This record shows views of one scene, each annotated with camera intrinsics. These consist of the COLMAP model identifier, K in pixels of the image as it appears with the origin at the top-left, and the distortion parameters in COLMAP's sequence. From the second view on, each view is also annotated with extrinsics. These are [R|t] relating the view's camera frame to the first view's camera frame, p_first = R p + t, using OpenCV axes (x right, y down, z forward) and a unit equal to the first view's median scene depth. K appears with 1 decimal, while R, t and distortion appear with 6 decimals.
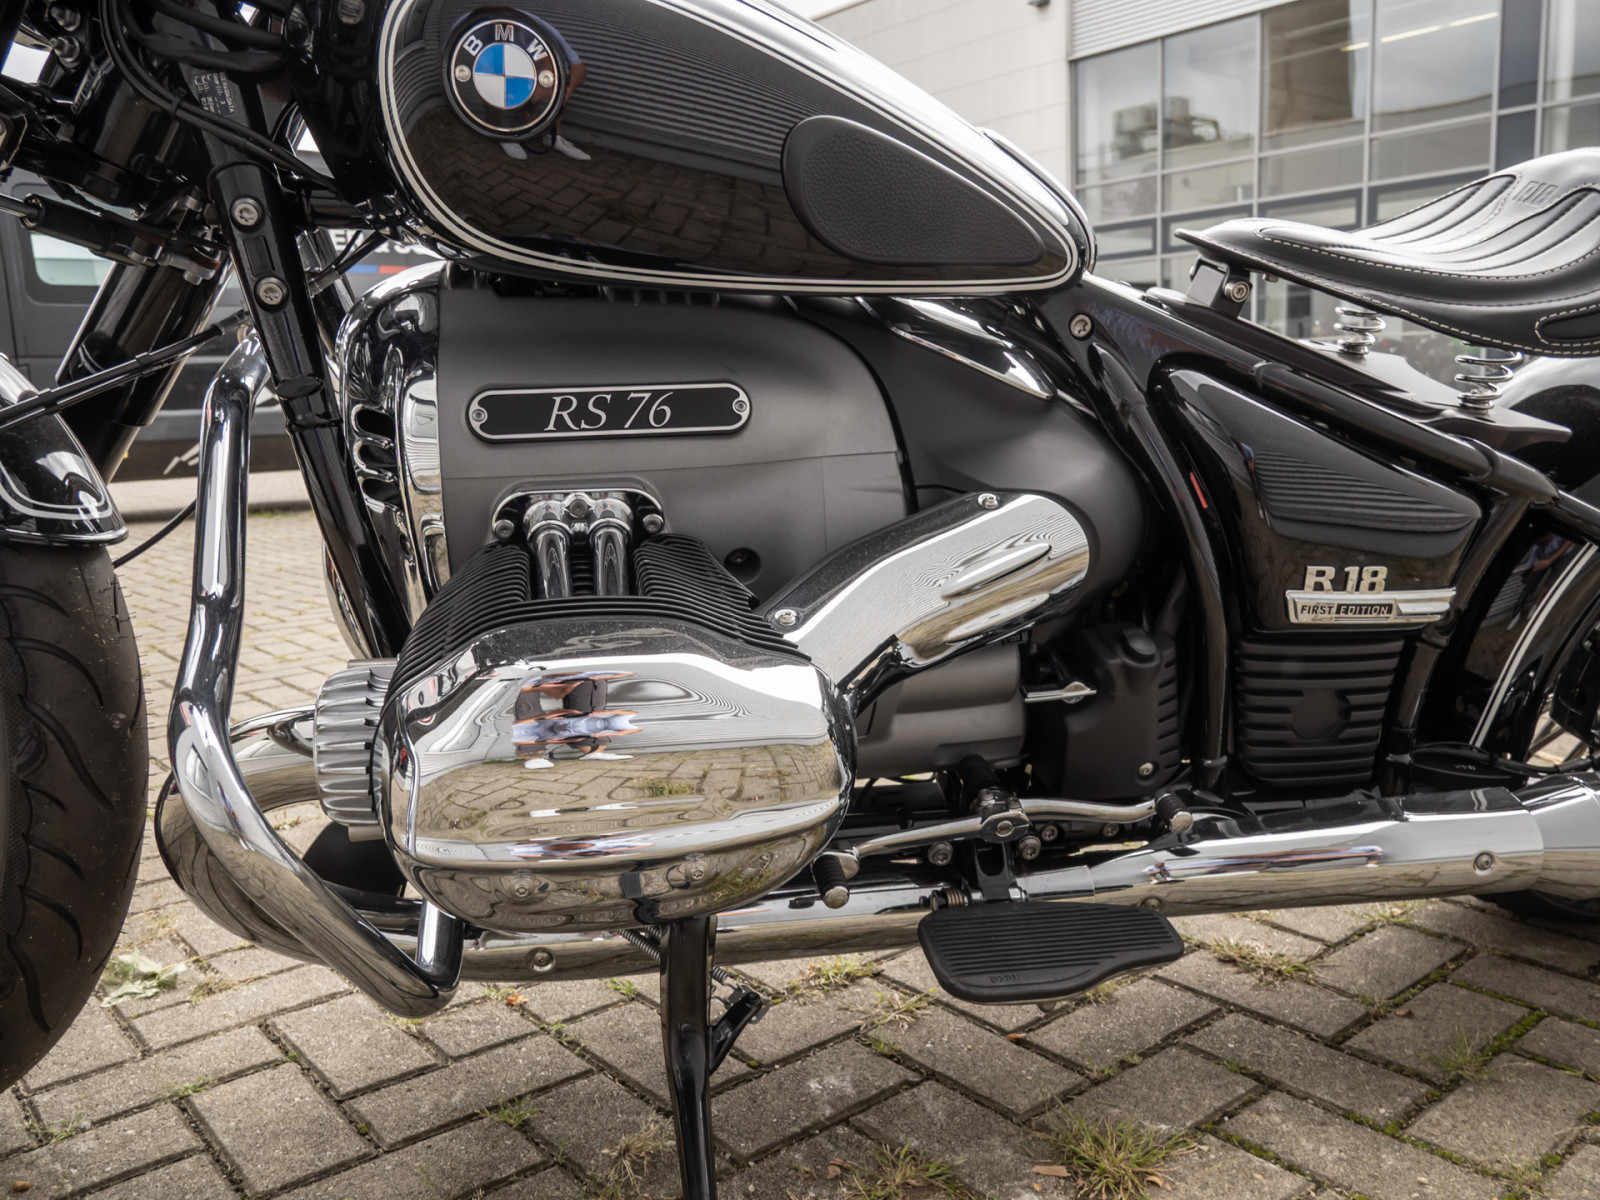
lens RADIAL K [[1395.2, 0, 800.0], [0, 1395.2, 592.4], [0, 0, 1]] dist [0.007191, 0.014653]
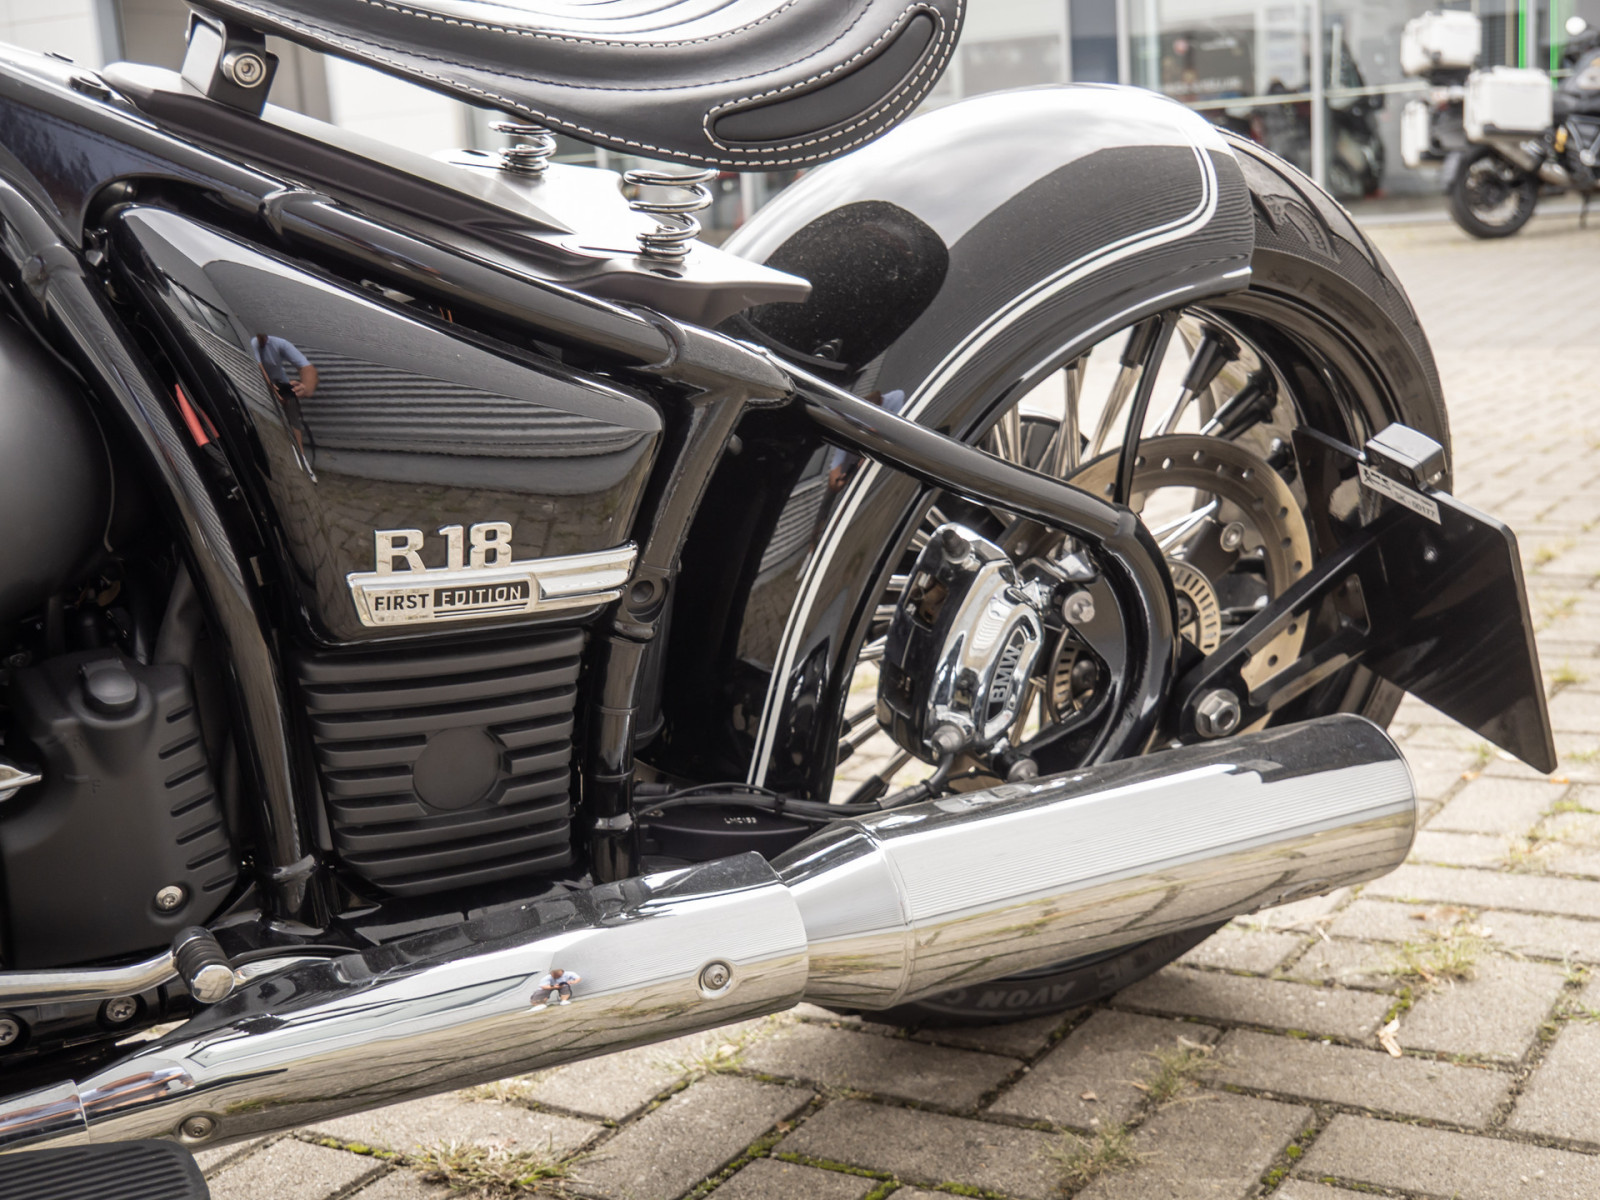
lens RADIAL K [[2281.5, 0, 800.0], [0, 2281.5, 600.0], [0, 0, 1]] dist [0.045146, 0.117732]
pose [[0.946160, -0.087133, 0.311751, 0.208961], [0.082370, 0.996196, 0.028441, -0.002132], [-0.313044, -0.001230, 0.949738, 0.011692]]
